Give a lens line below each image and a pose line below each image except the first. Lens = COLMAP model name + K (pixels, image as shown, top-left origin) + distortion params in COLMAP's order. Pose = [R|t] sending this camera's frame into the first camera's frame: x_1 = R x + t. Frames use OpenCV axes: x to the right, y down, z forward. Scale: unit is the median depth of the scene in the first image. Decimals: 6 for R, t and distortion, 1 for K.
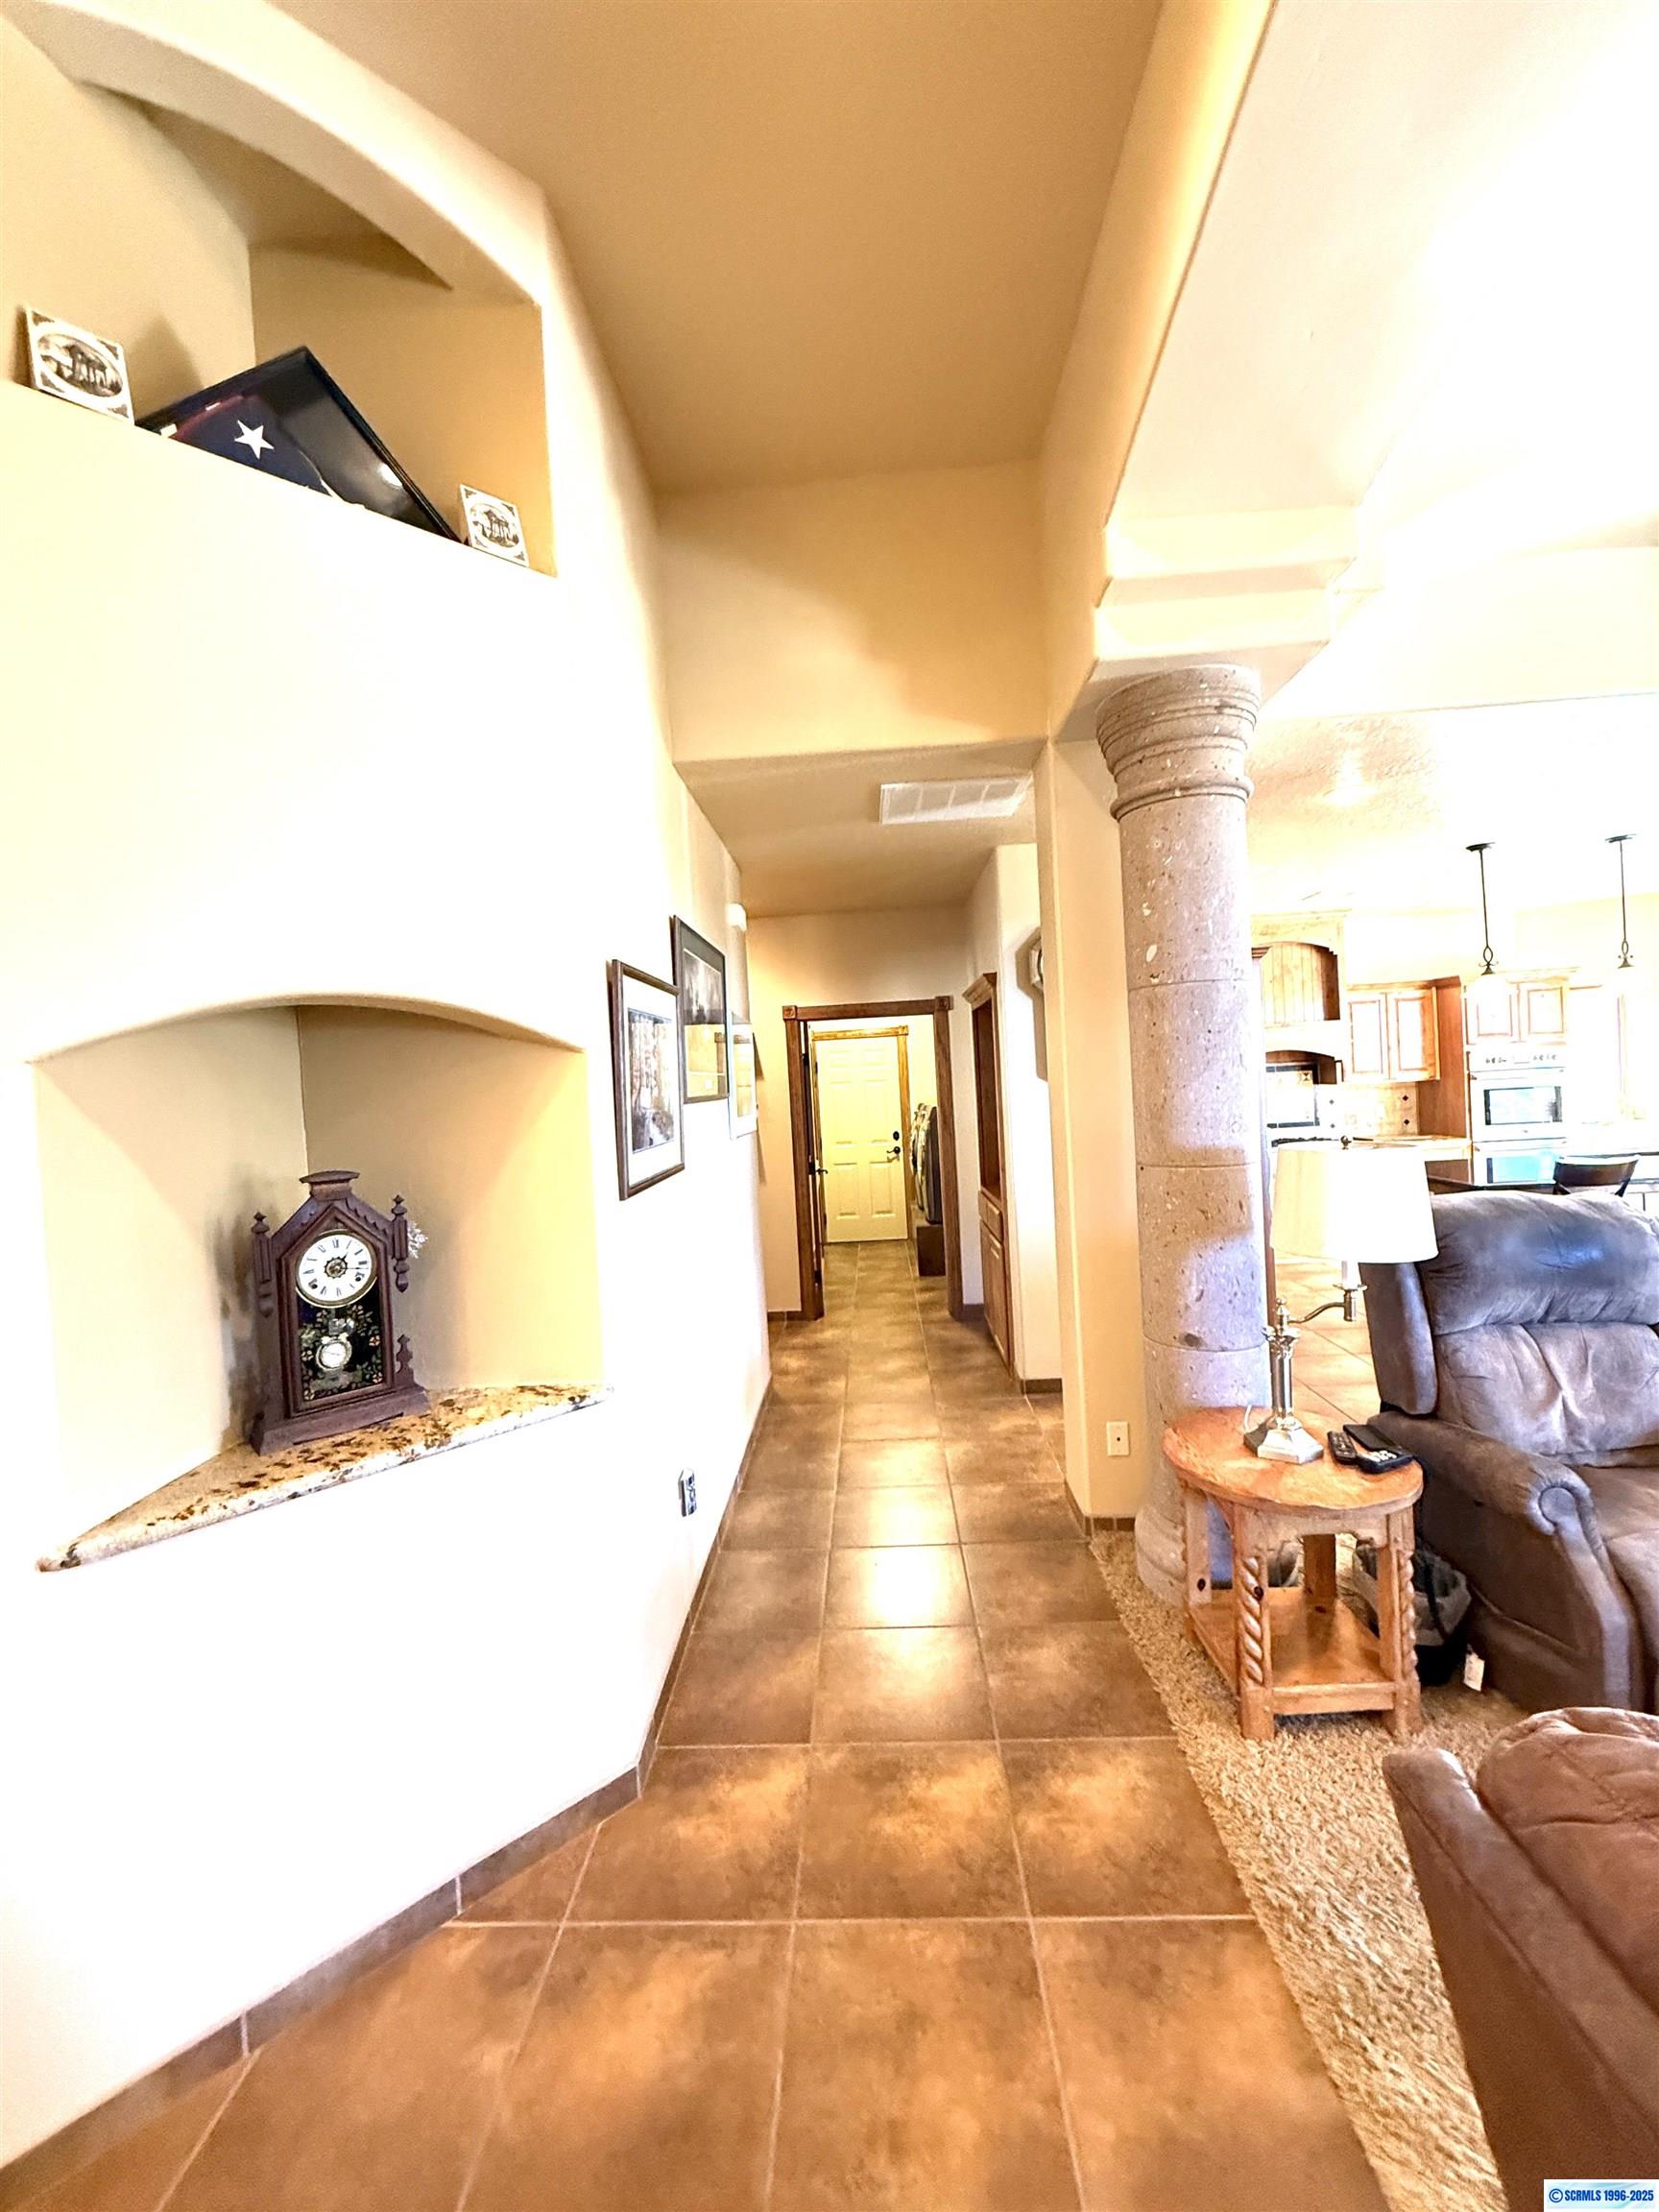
lens RADIAL K [[884.1, 0, 835.4], [0, 884.1, 1097.0], [0, 0, 1]] dist [0.001355, -0.000471]
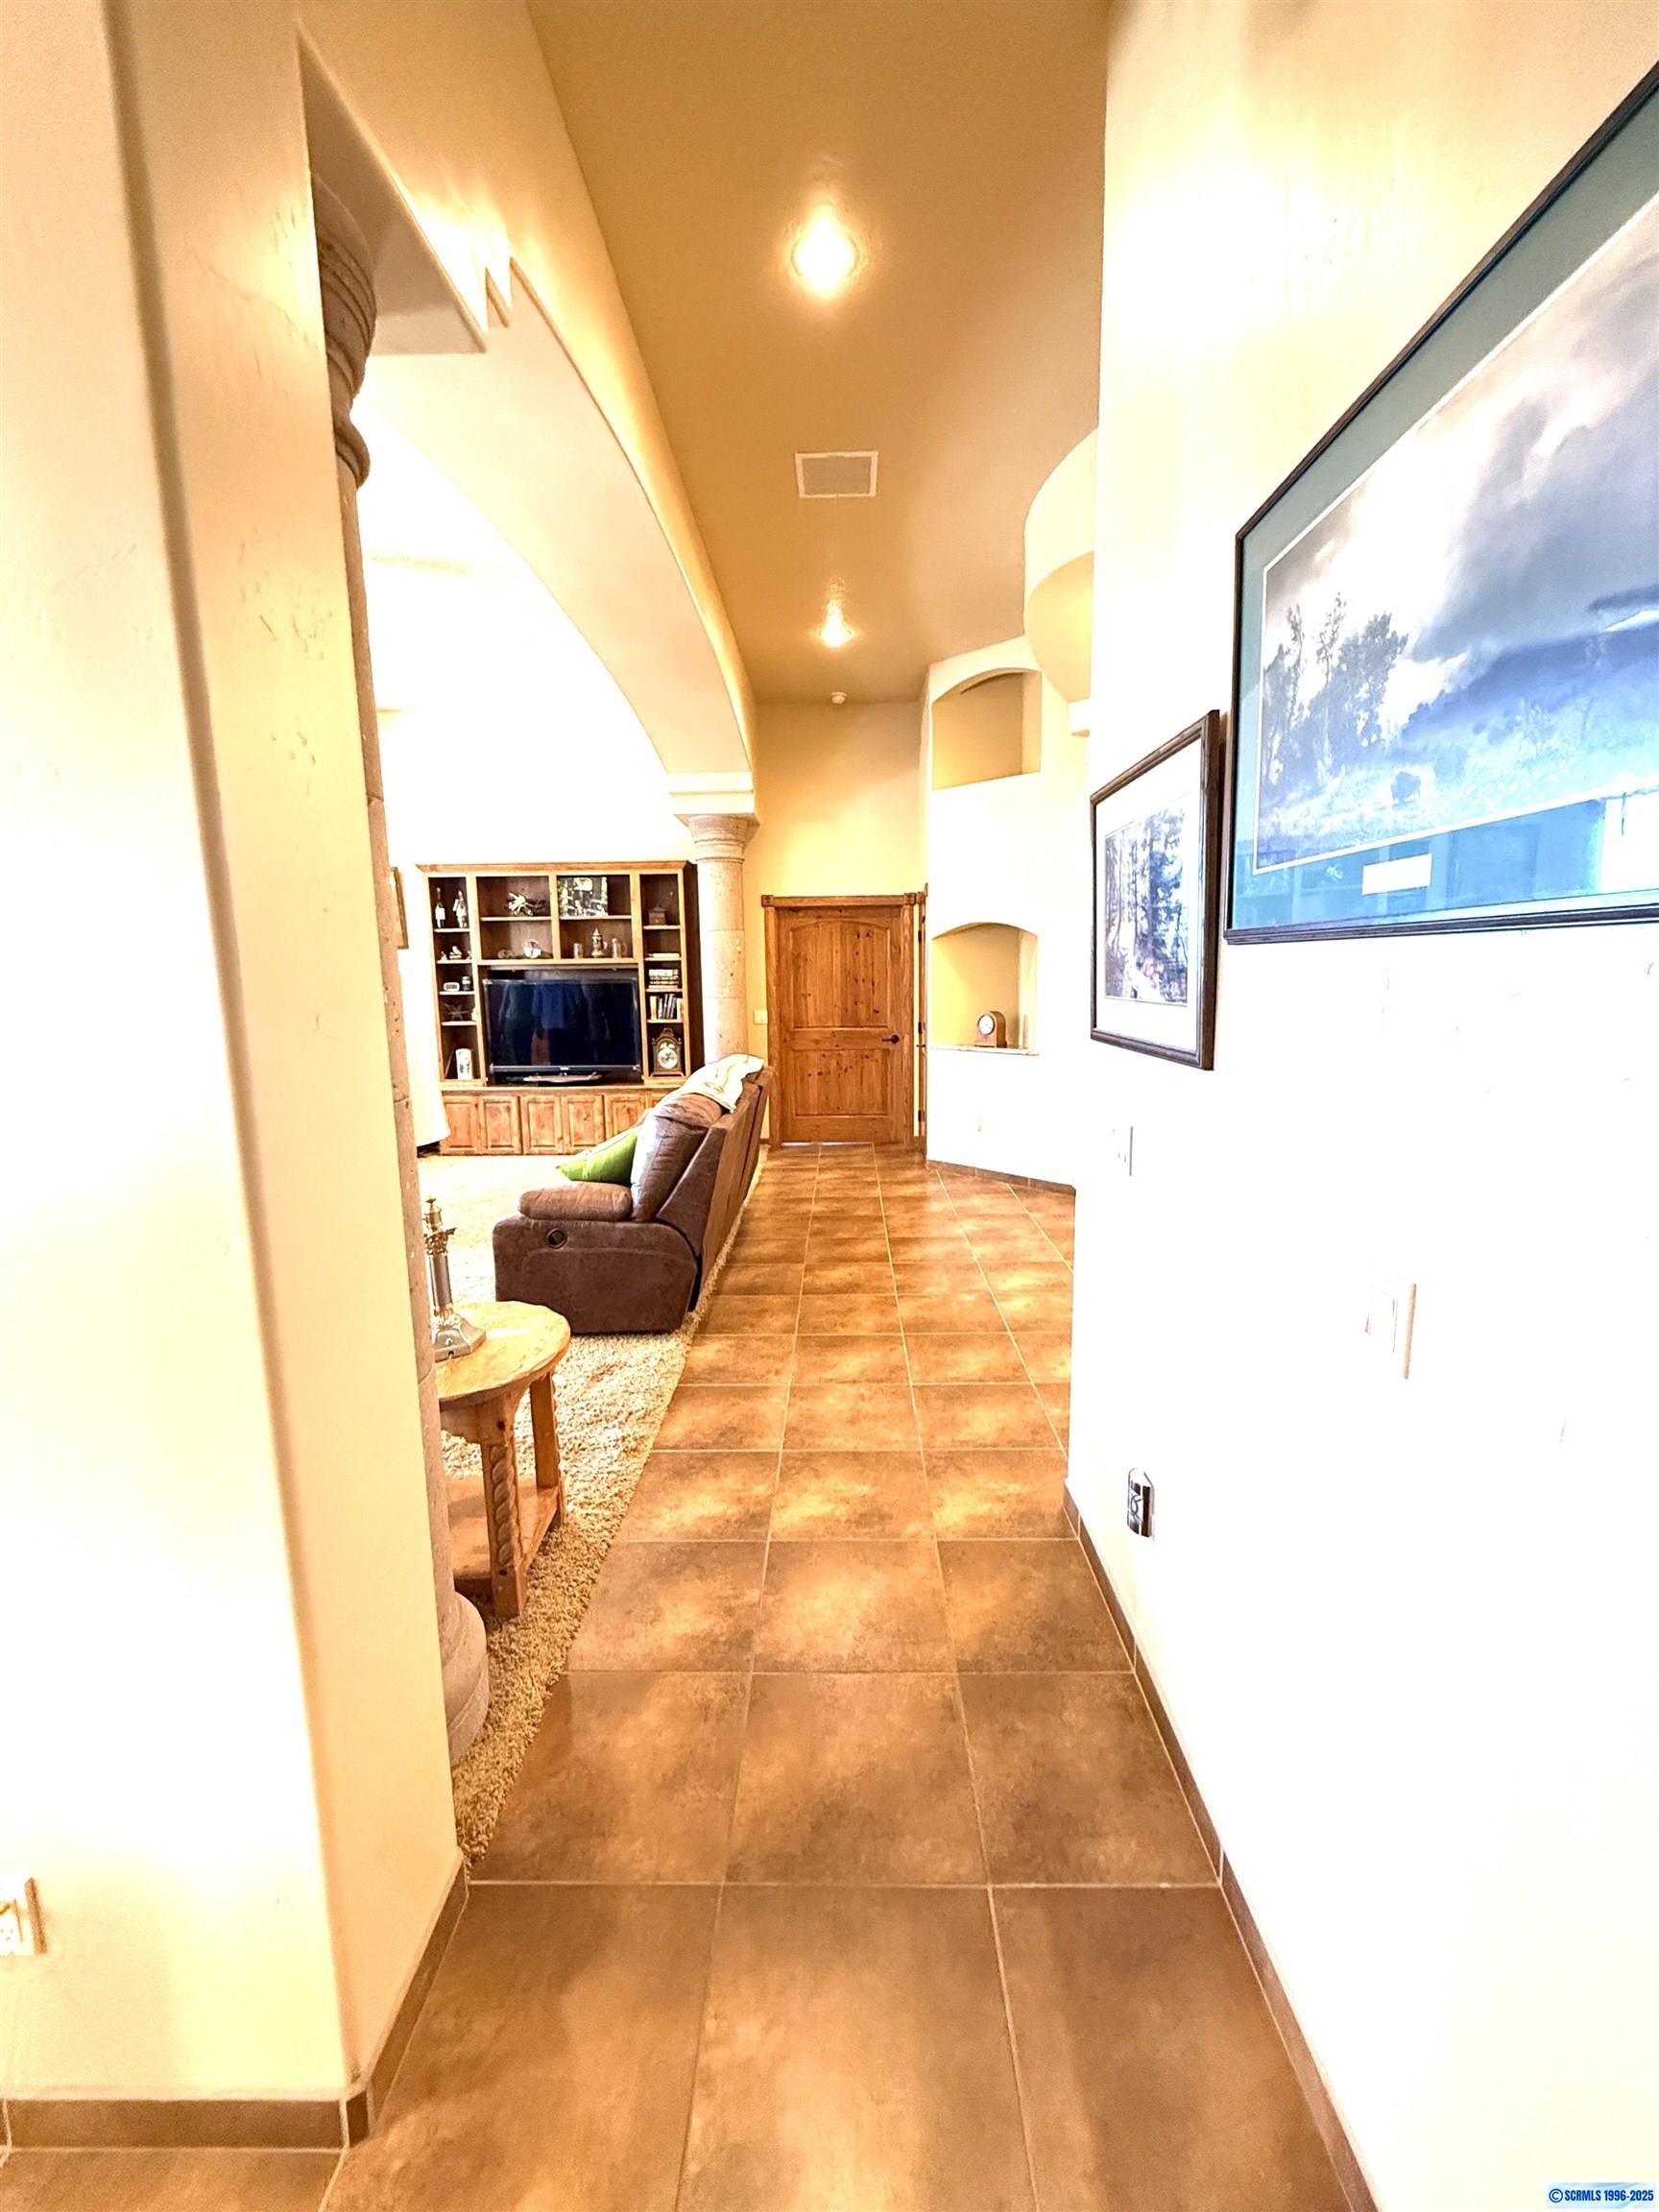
lens RADIAL K [[884.1, 0, 835.4], [0, 884.1, 1097.0], [0, 0, 1]] dist [0.001355, -0.000471]
pose [[-0.997169, 0.071791, -0.022366, 0.091168], [0.067051, 0.983562, 0.167662, -0.008608], [0.034035, 0.165688, -0.985591, 2.214693]]
